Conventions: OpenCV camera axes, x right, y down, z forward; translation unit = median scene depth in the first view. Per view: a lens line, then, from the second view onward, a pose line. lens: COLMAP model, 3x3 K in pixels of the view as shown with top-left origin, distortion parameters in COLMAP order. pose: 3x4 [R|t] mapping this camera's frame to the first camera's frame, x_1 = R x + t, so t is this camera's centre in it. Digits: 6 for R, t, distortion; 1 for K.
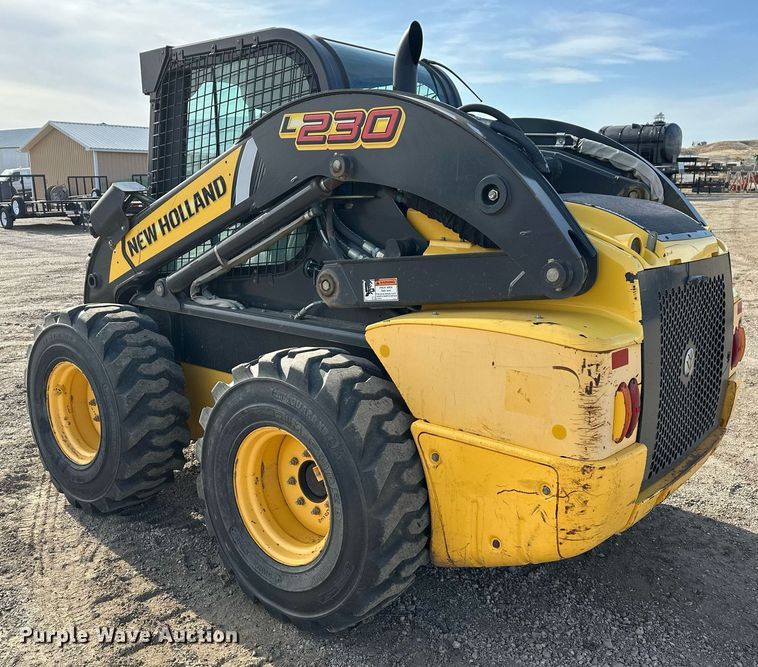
lens RADIAL K [[781.1, 0, 335.1], [0, 781.1, 357.0], [0, 0, 1]] dist [0.161250, -0.282715]
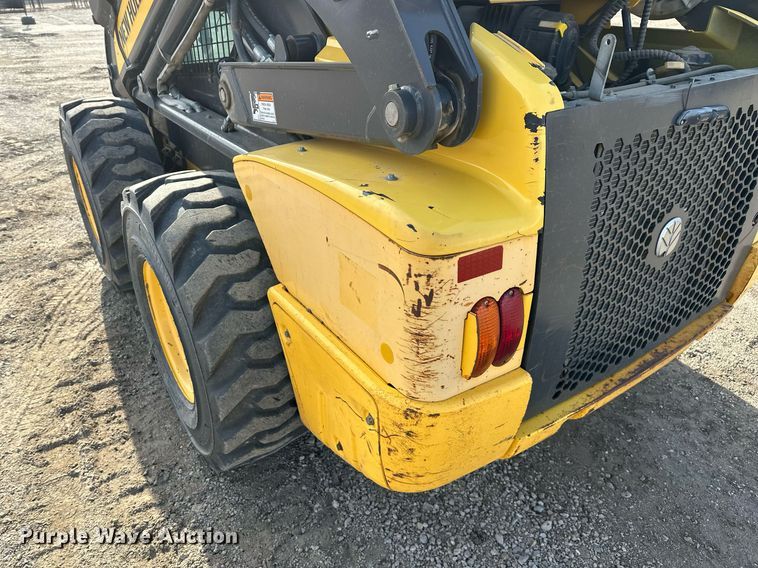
lens RADIAL K [[523.9, 0, 379.0], [0, 523.9, 284.0], [0, 0, 1]] dist [0.115798, -0.170696]
pose [[0.961783, 0.123051, -0.244605, 0.362968], [-0.040916, 0.947888, 0.315965, -0.103109], [0.270738, -0.293882, 0.916698, 0.562426]]
